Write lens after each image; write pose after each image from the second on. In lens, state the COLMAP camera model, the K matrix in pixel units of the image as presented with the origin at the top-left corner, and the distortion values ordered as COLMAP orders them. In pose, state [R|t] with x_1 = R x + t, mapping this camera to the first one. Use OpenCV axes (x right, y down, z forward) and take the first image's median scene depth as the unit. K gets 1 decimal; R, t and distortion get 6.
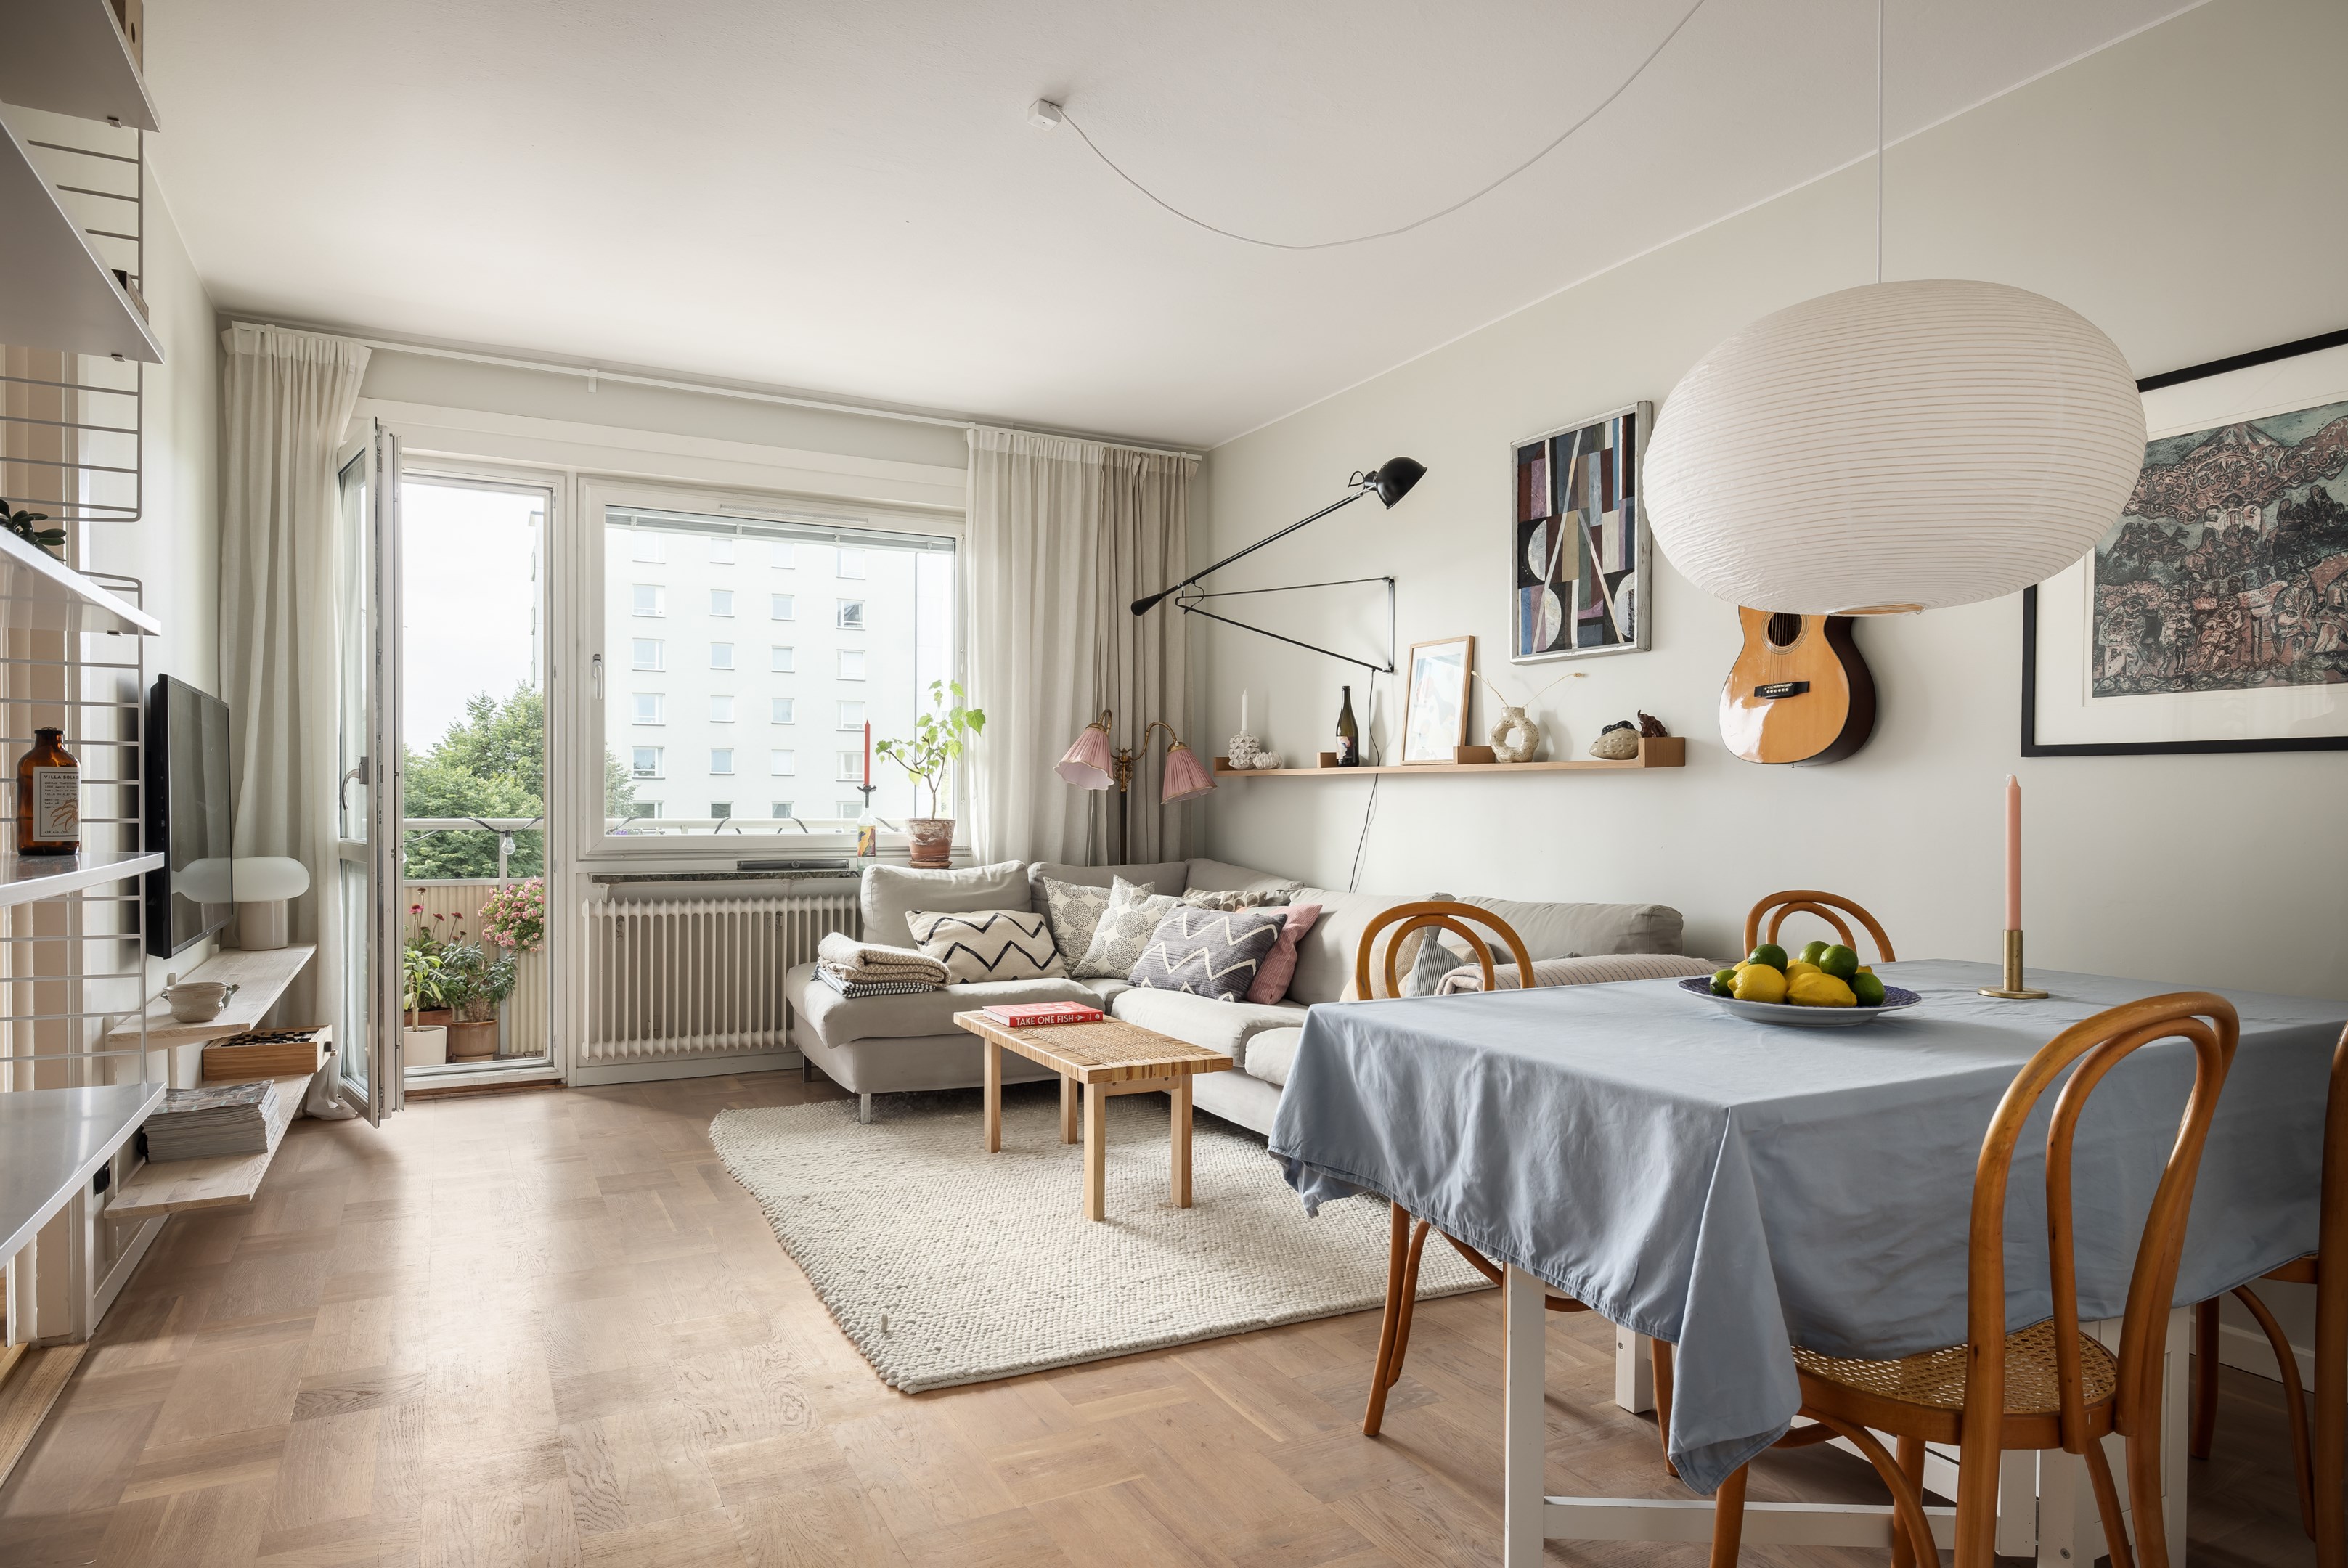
lens RADIAL K [[1393.6, 0, 1178.9], [0, 1393.6, 818.2], [0, 0, 1]] dist [-0.000209, 0.001311]
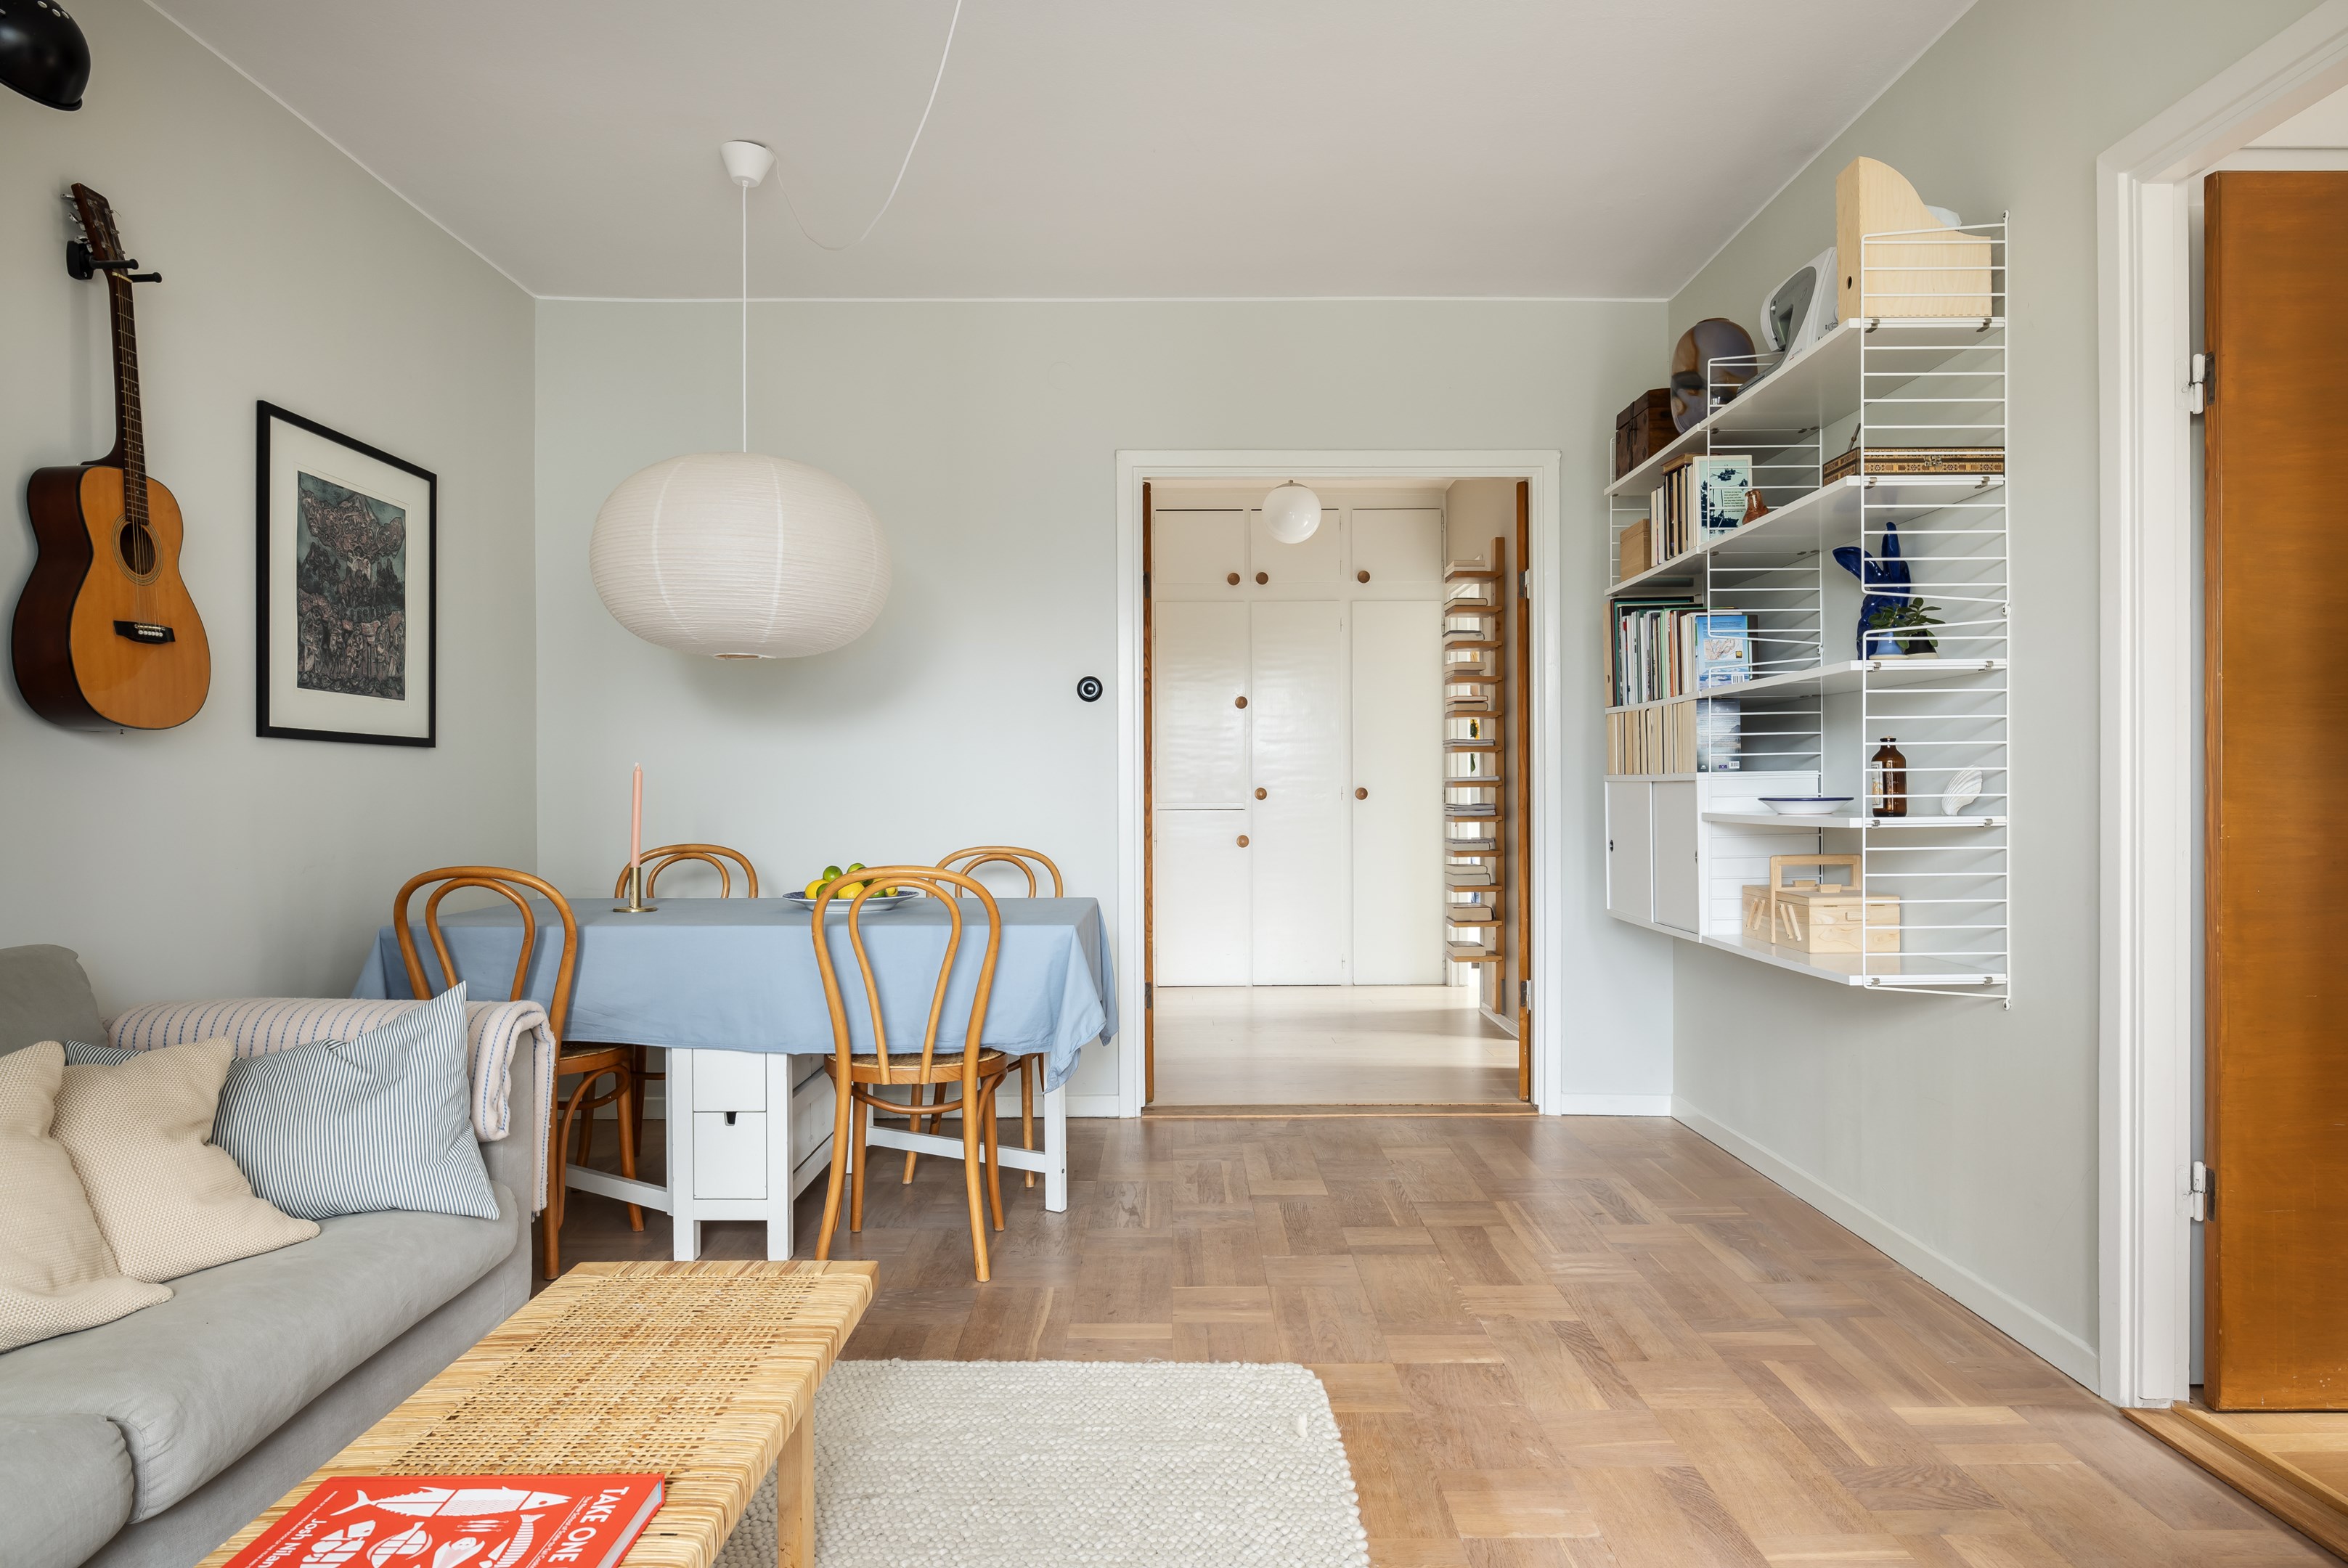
lens RADIAL K [[1453.0, 0, 1178.4], [0, 1453.0, 791.3], [0, 0, 1]] dist [-0.003491, 0.002762]
pose [[-0.886156, -0.003977, 0.463371, -0.336967], [0.003005, 0.999893, 0.014329, -0.011447], [-0.463378, 0.014090, -0.886049, 1.114058]]
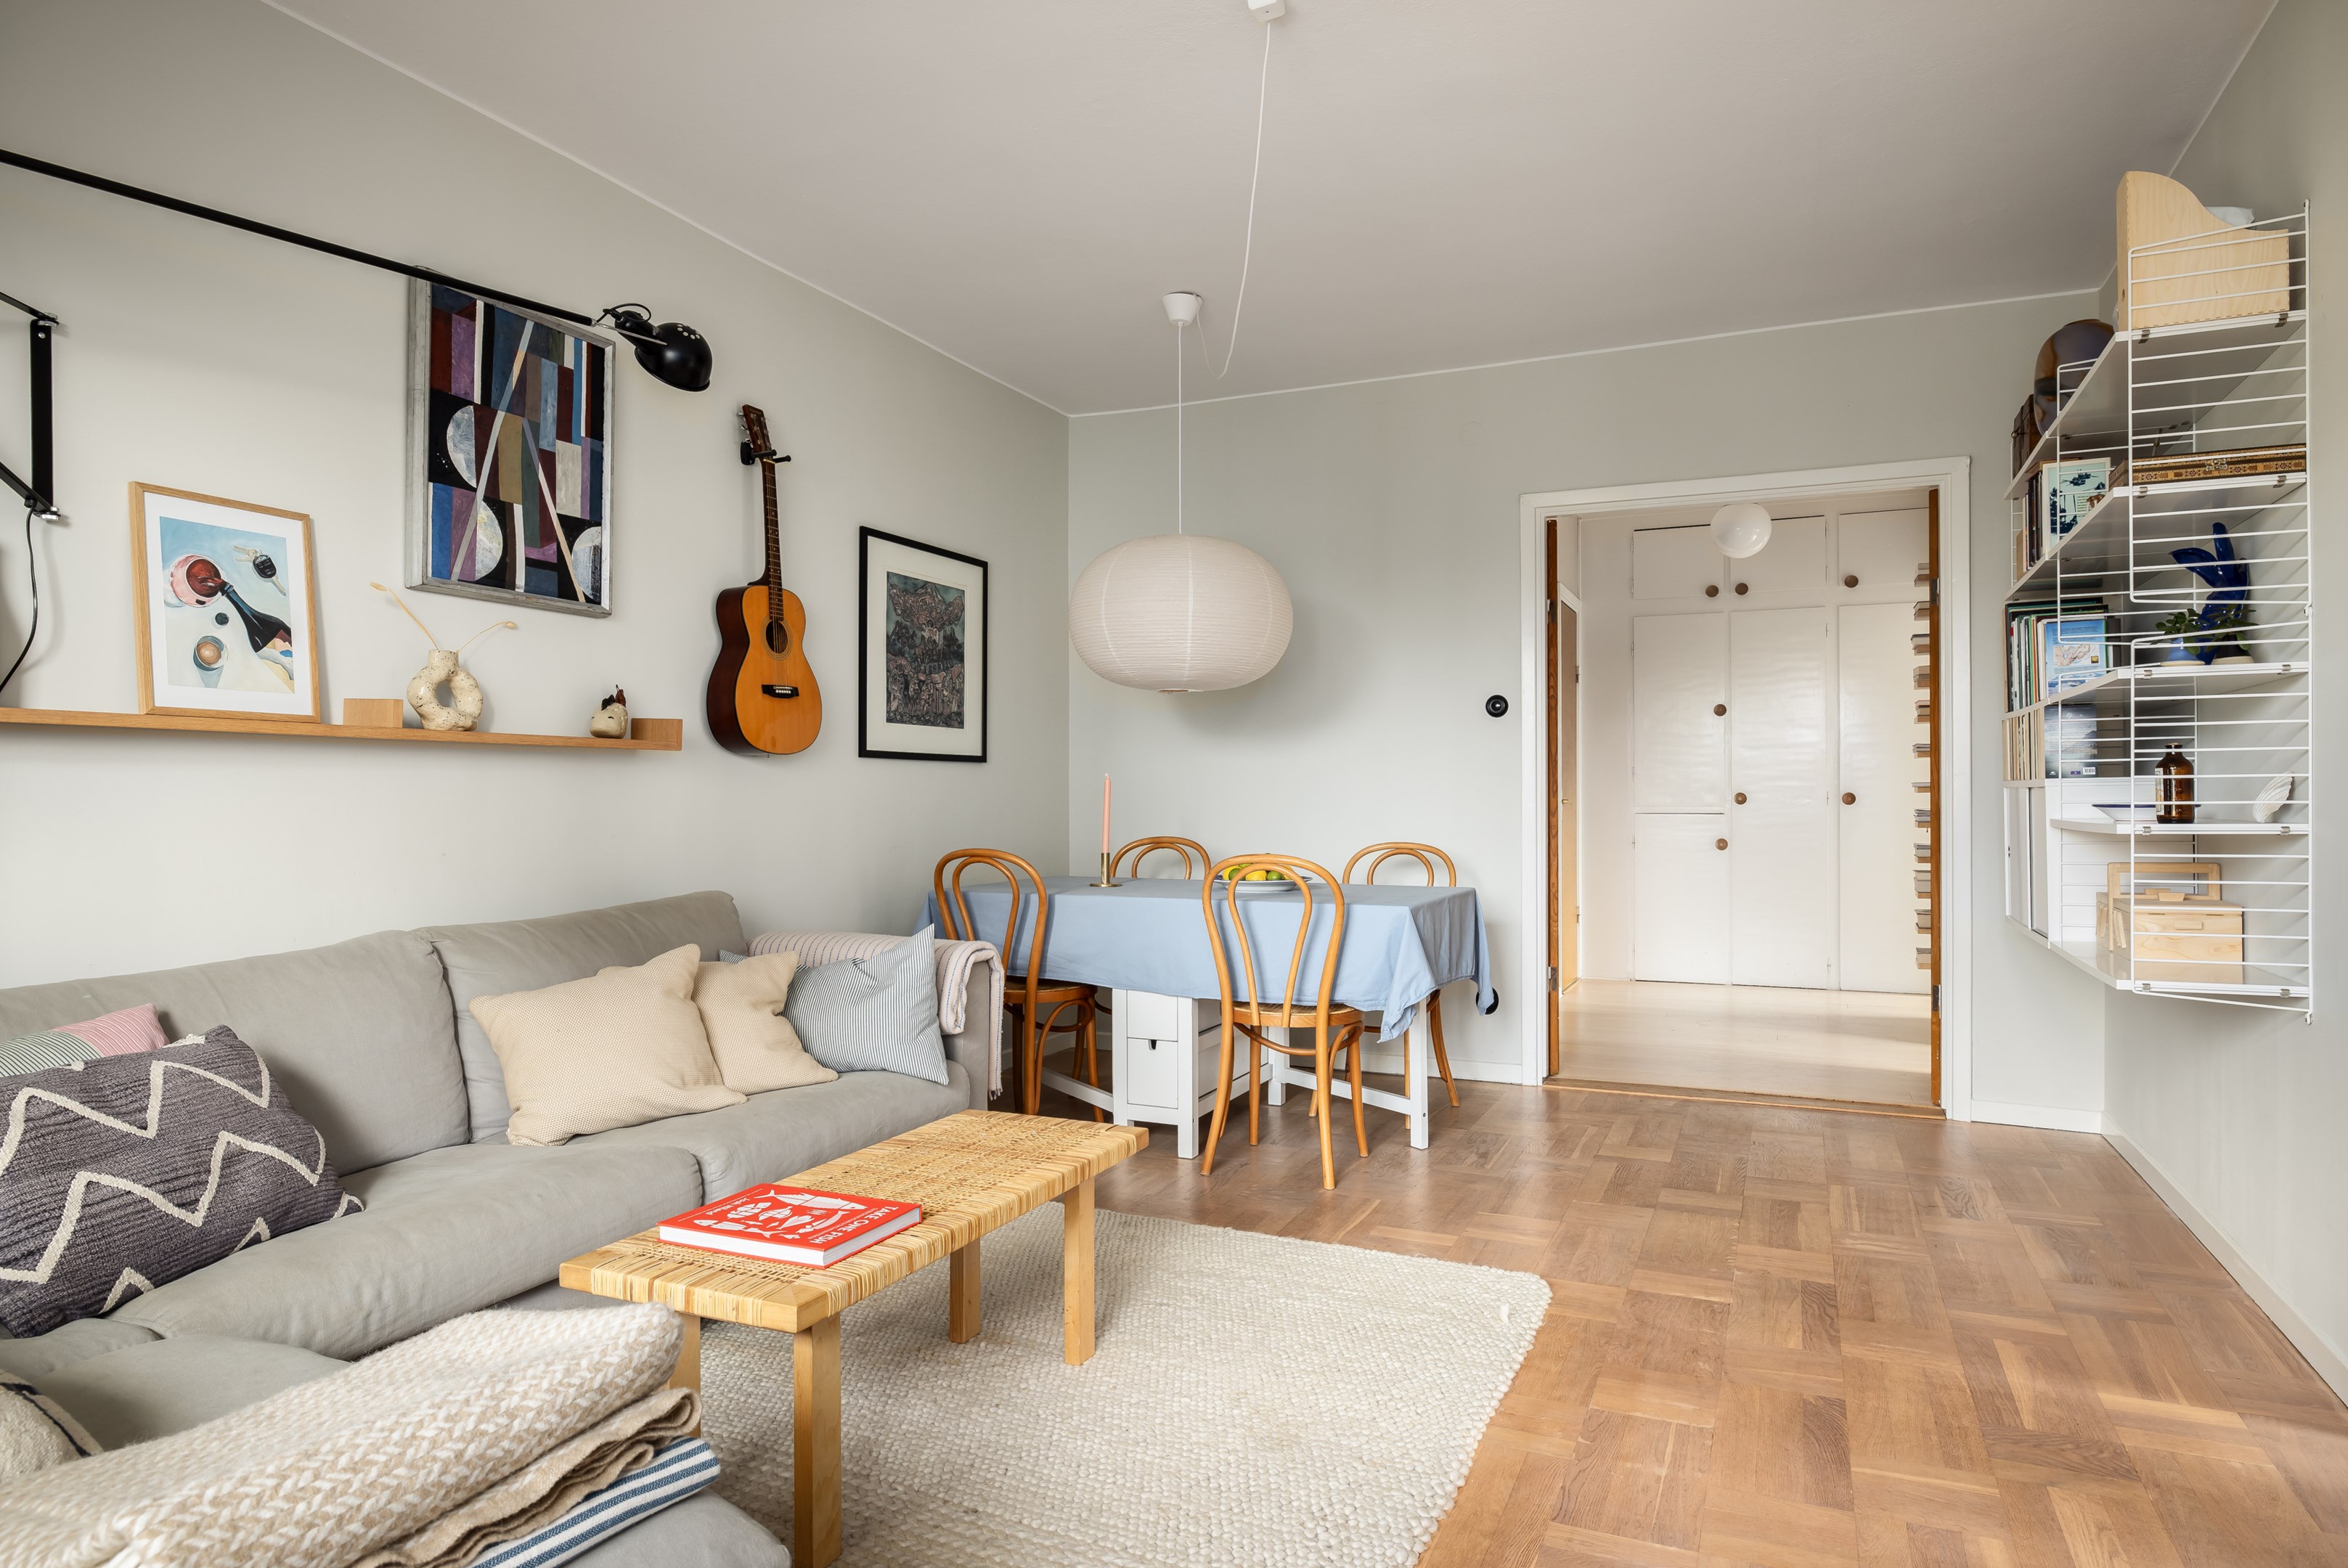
lens RADIAL K [[1382.6, 0, 1173.4], [0, 1382.6, 789.3], [0, 0, 1]] dist [-0.001773, 0.000818]
pose [[-0.614807, -0.002402, 0.788674, -0.528087], [0.006790, 0.999942, 0.008339, -0.013233], [-0.788648, 0.010481, -0.614755, 1.122436]]
